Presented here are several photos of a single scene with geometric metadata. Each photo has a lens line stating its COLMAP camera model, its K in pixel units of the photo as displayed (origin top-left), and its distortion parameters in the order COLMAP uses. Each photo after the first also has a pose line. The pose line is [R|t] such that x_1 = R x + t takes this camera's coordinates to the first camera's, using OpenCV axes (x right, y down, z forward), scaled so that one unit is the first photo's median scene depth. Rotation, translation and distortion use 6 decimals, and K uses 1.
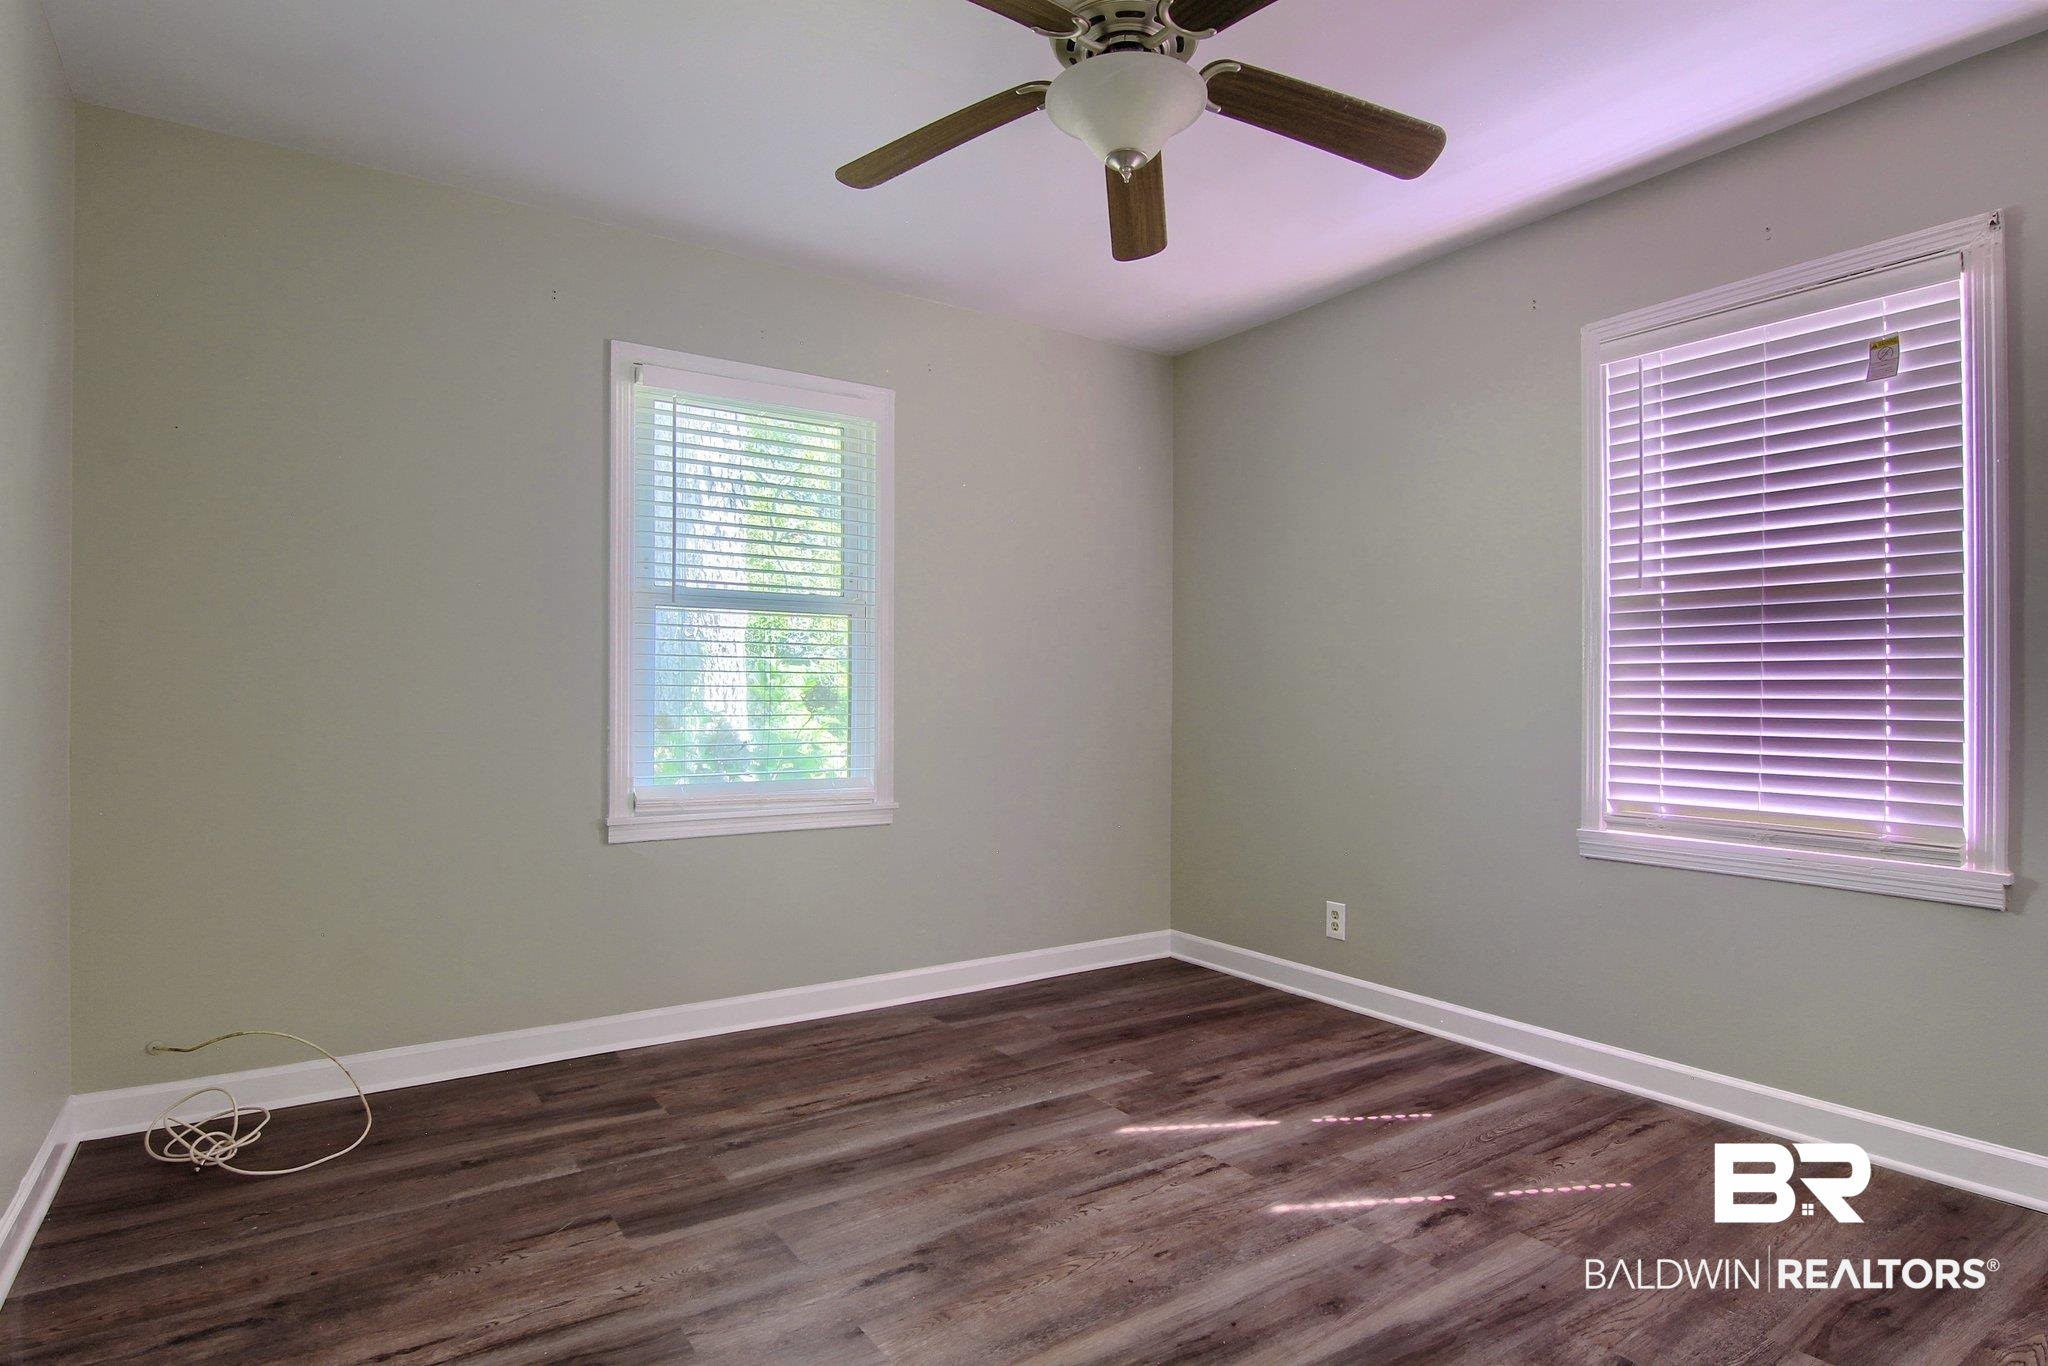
lens RADIAL K [[1131.3, 0, 1033.2], [0, 1131.3, 686.4], [0, 0, 1]] dist [-0.016857, -0.000077]
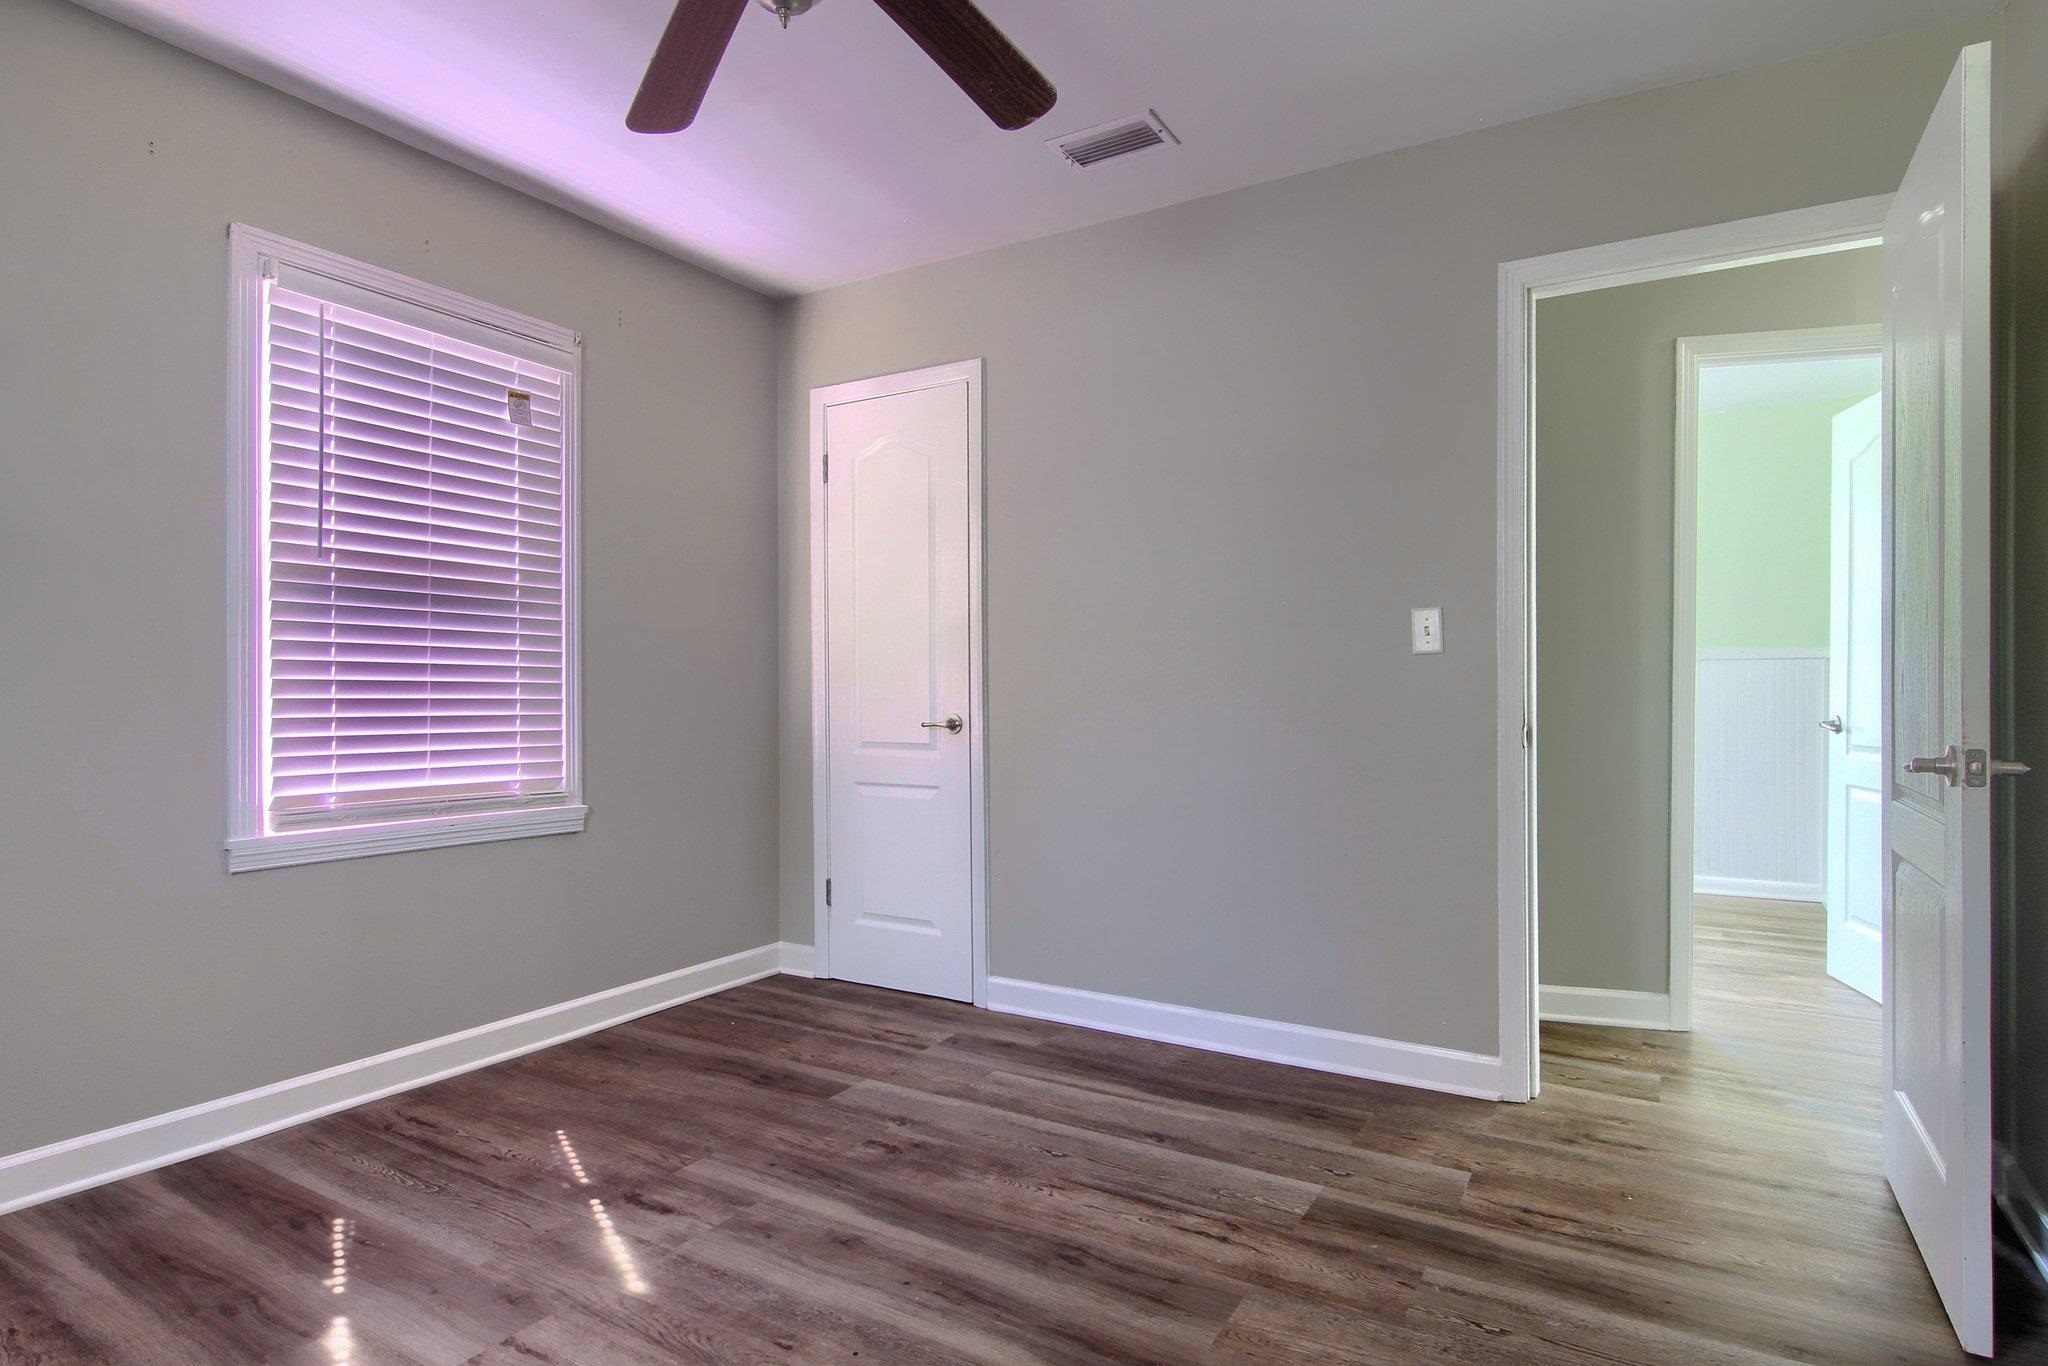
lens RADIAL K [[1131.3, 0, 1026.4], [0, 1131.3, 689.1], [0, 0, 1]] dist [-0.016857, -0.000077]
pose [[-0.443423, -0.004875, 0.896299, -0.592852], [-0.014849, 0.999888, -0.001908, 0.012692], [-0.896189, -0.014156, -0.443446, 1.011790]]
